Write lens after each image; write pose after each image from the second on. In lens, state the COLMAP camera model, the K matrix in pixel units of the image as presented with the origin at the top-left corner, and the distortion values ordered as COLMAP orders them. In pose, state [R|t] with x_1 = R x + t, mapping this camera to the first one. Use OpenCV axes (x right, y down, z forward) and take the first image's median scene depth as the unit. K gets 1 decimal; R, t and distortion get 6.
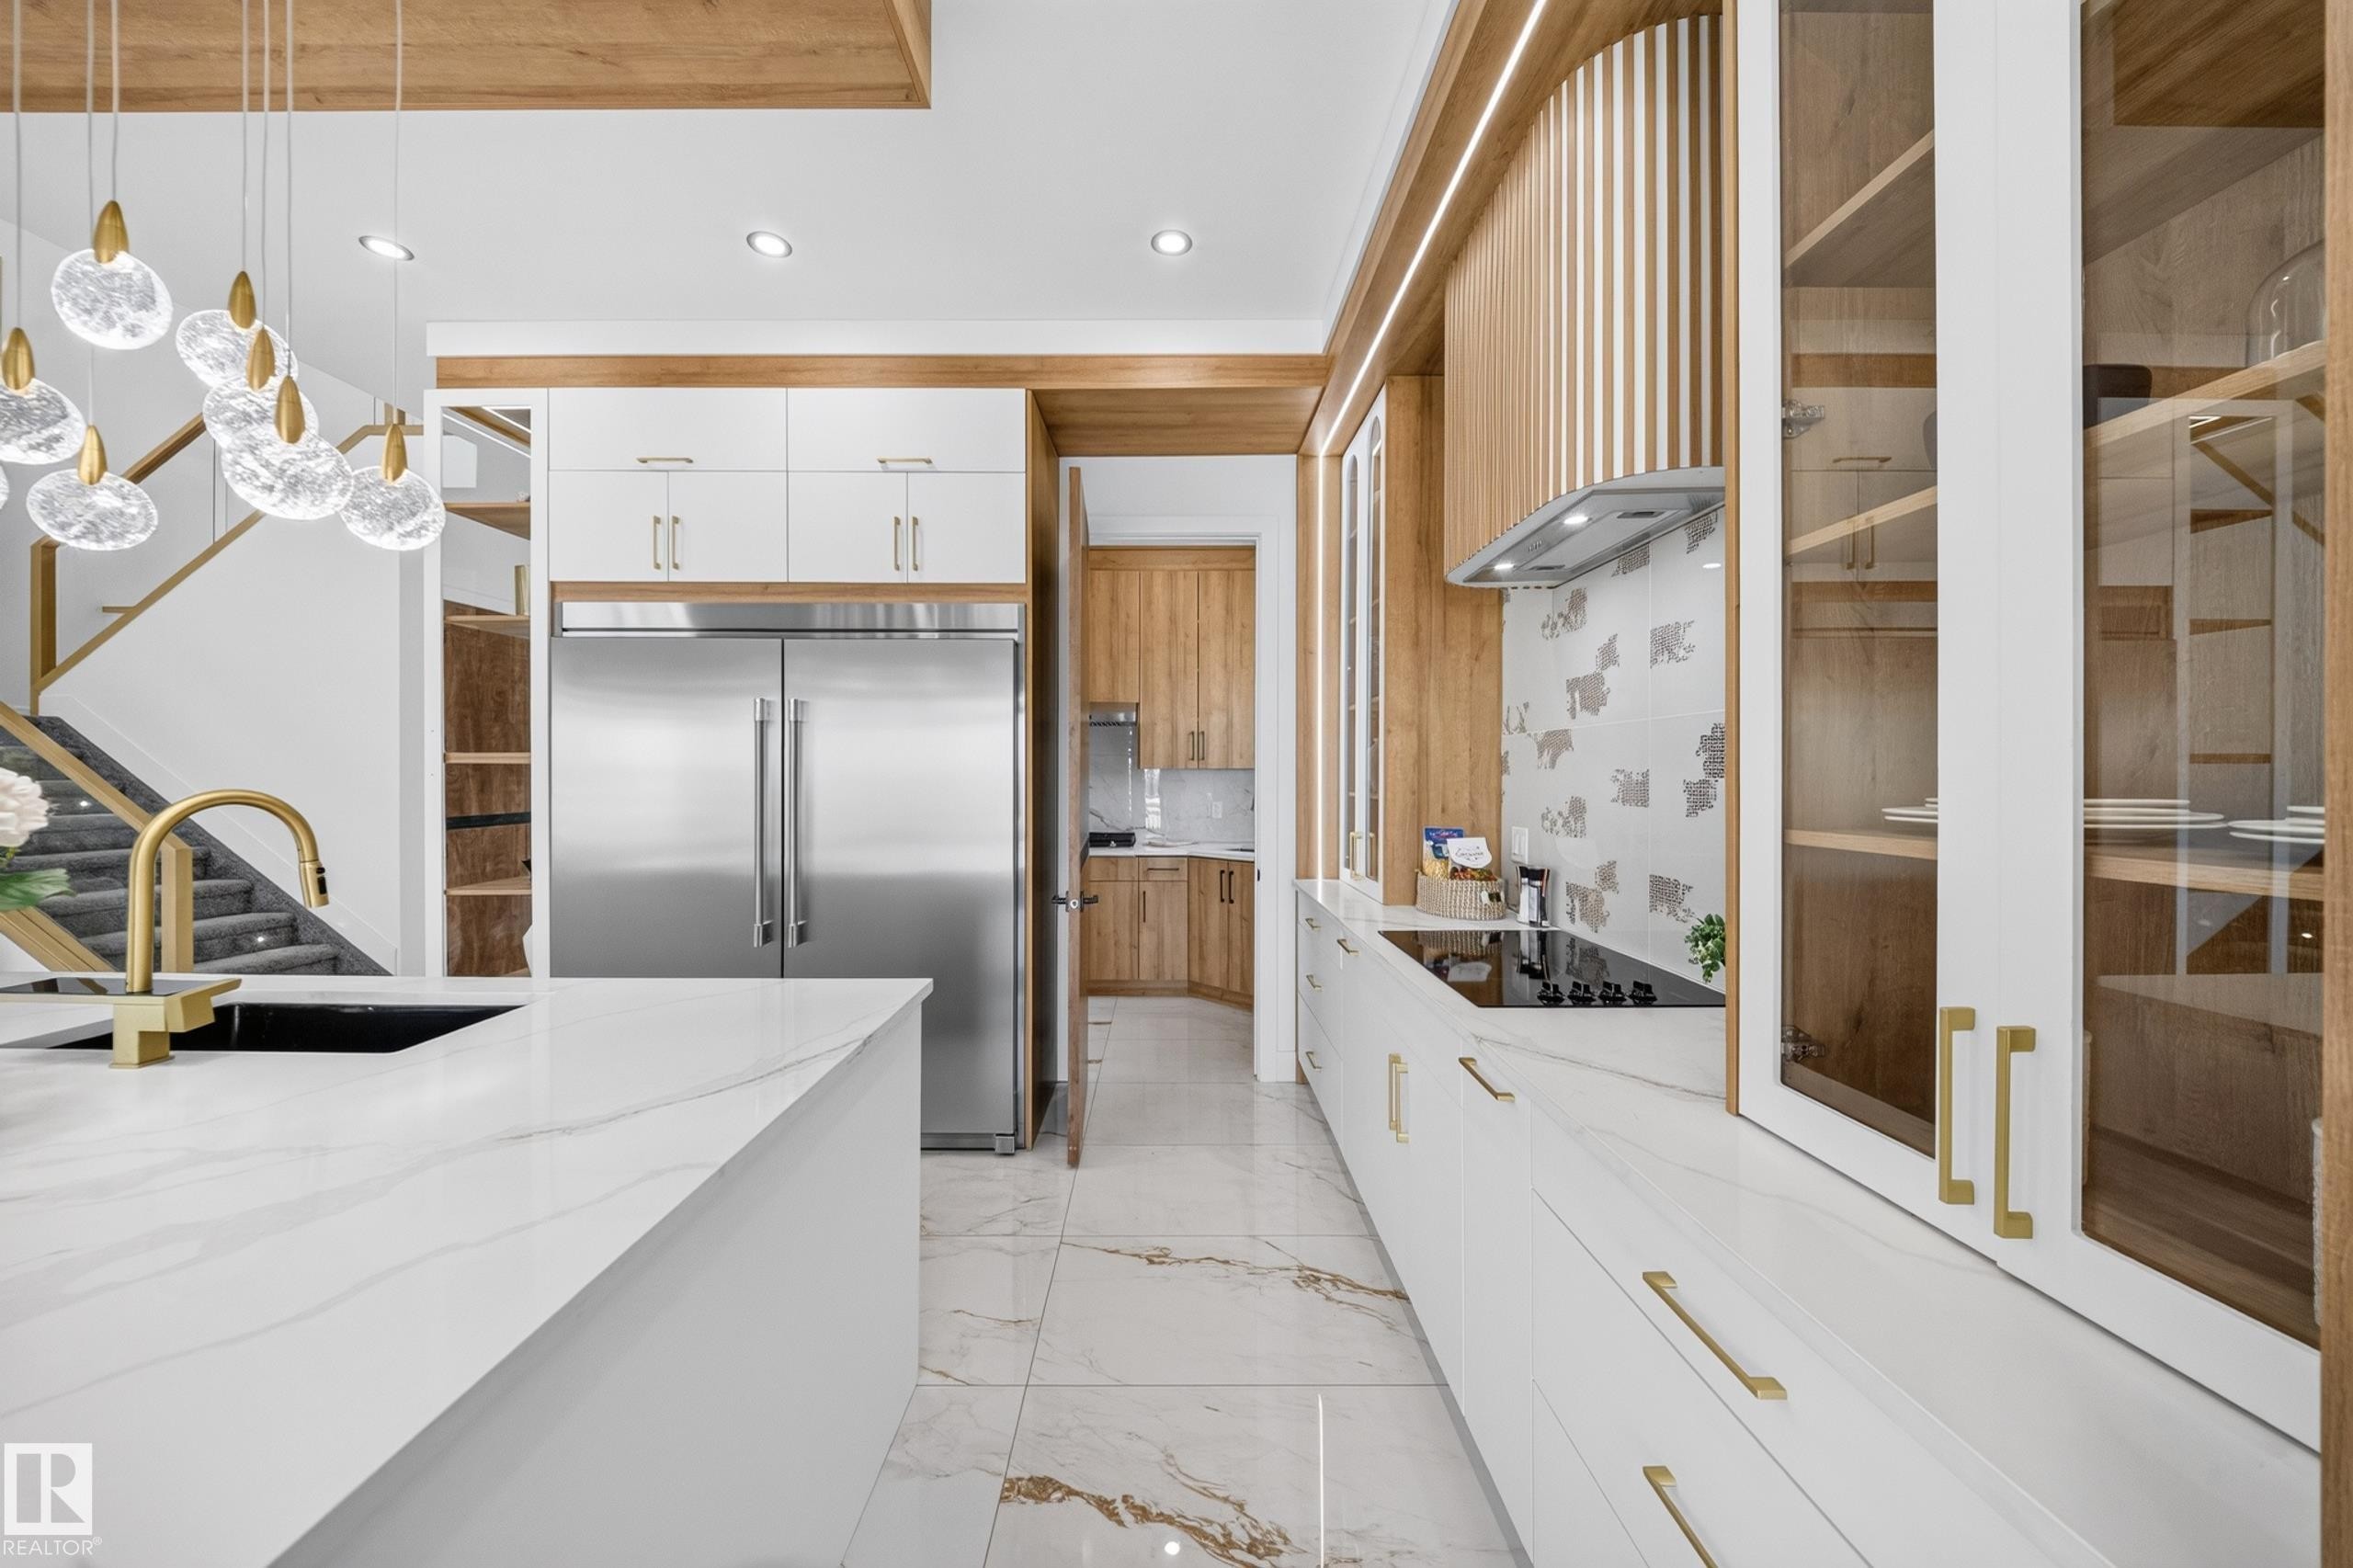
lens RADIAL K [[834.4, 0, 1169.9], [0, 834.4, 774.5], [0, 0, 1]] dist [-0.000028, -0.000356]
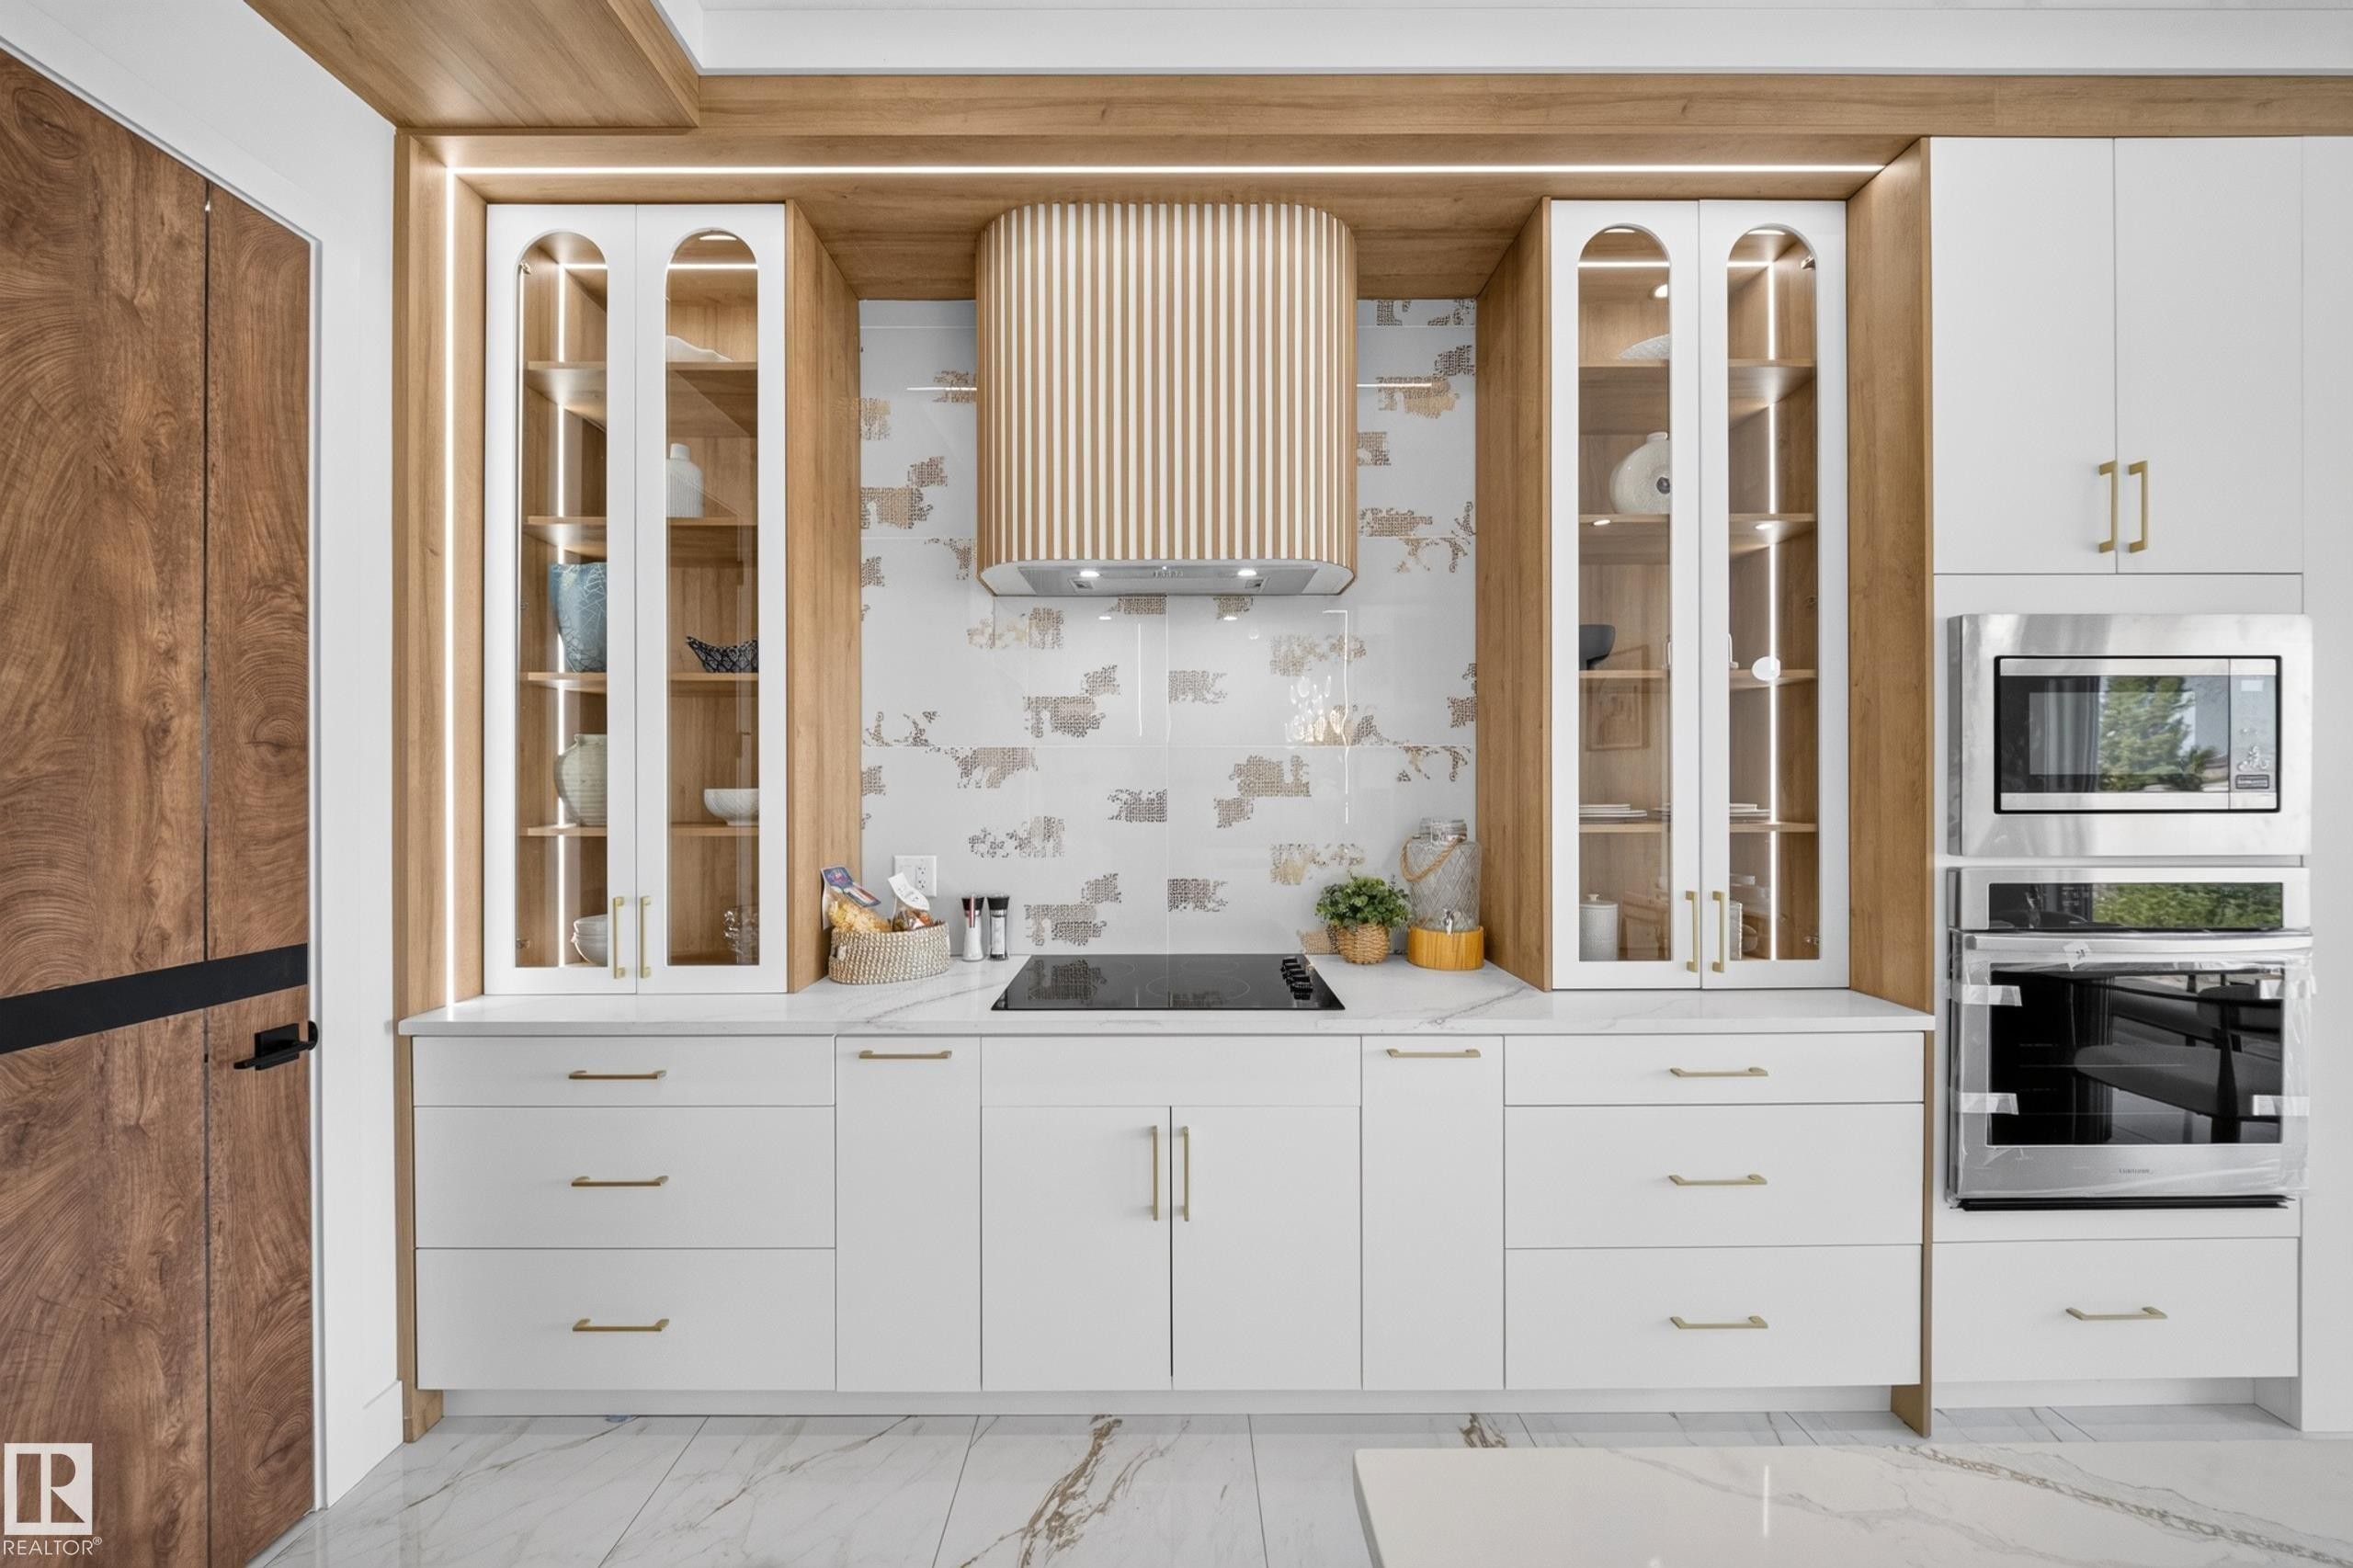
lens RADIAL K [[789.5, 0, 1177.0], [0, 789.5, 786.9], [0, 0, 1]] dist [-0.004242, 0.000050]
pose [[0.009648, -0.004435, 0.999944, -0.455621], [0.001234, 0.999989, 0.004423, -0.012982], [-0.999953, 0.001192, 0.009654, 0.841040]]
